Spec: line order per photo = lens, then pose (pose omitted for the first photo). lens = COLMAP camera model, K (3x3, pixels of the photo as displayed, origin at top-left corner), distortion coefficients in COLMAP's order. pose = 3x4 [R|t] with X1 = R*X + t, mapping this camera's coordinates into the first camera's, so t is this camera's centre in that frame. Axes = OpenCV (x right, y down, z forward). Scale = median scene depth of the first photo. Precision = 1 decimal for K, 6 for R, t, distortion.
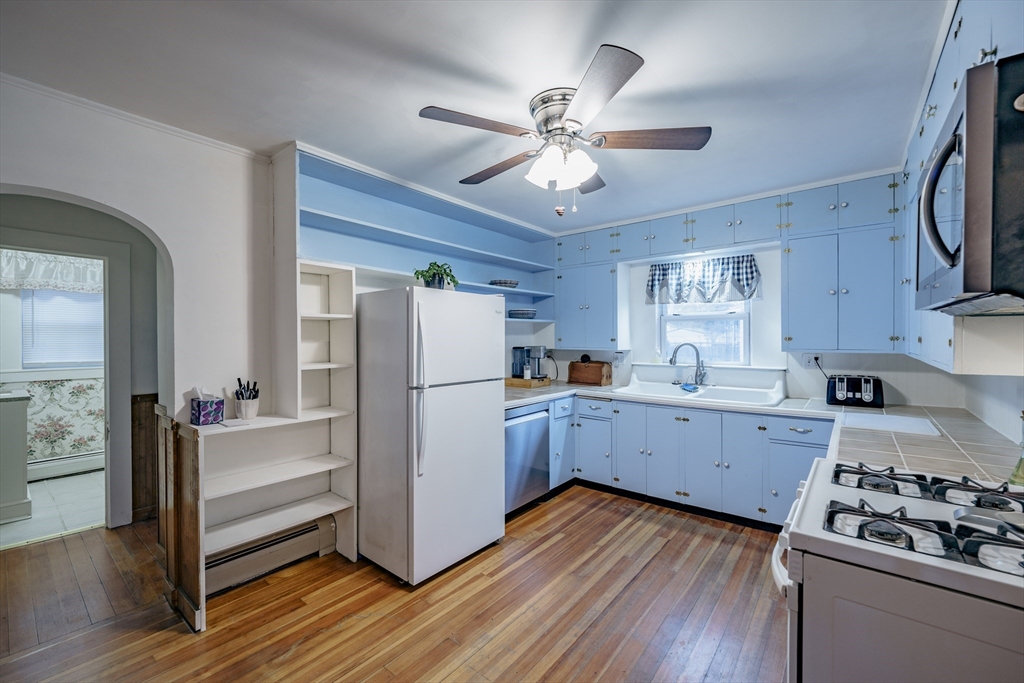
lens RADIAL K [[415.1, 0, 508.0], [0, 415.1, 331.6], [0, 0, 1]] dist [0.000727, -0.000356]
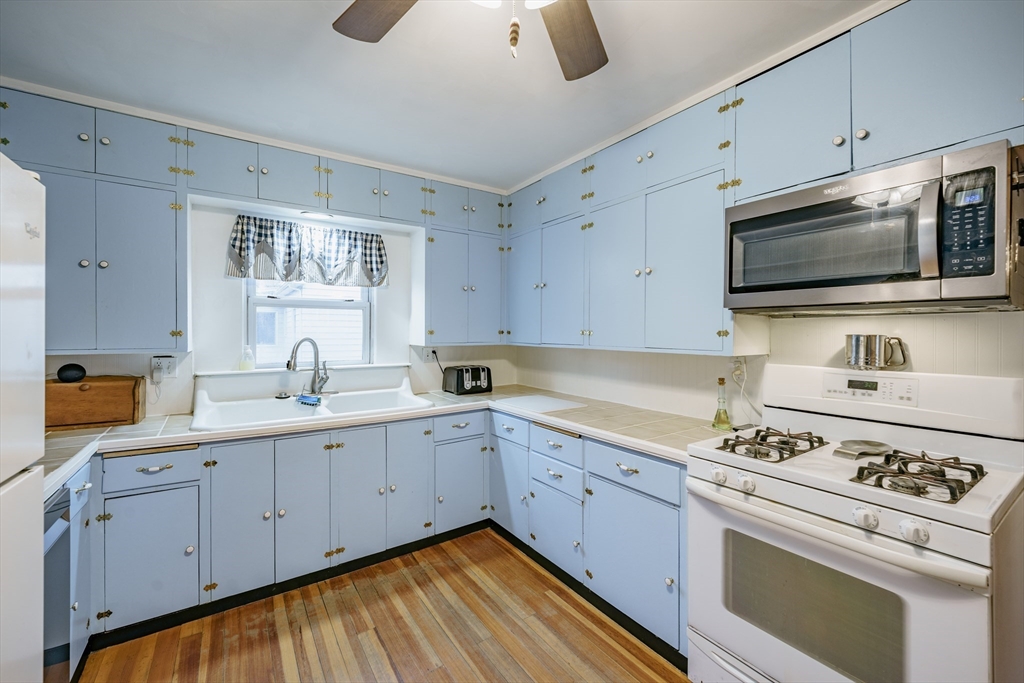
lens RADIAL K [[415.1, 0, 508.0], [0, 415.1, 331.6], [0, 0, 1]] dist [0.000727, -0.000356]
pose [[0.285641, 0.006728, 0.958313, -0.158988], [-0.017149, 0.999851, -0.001908, 0.012197], [-0.958183, -0.015889, 0.285714, 0.479318]]
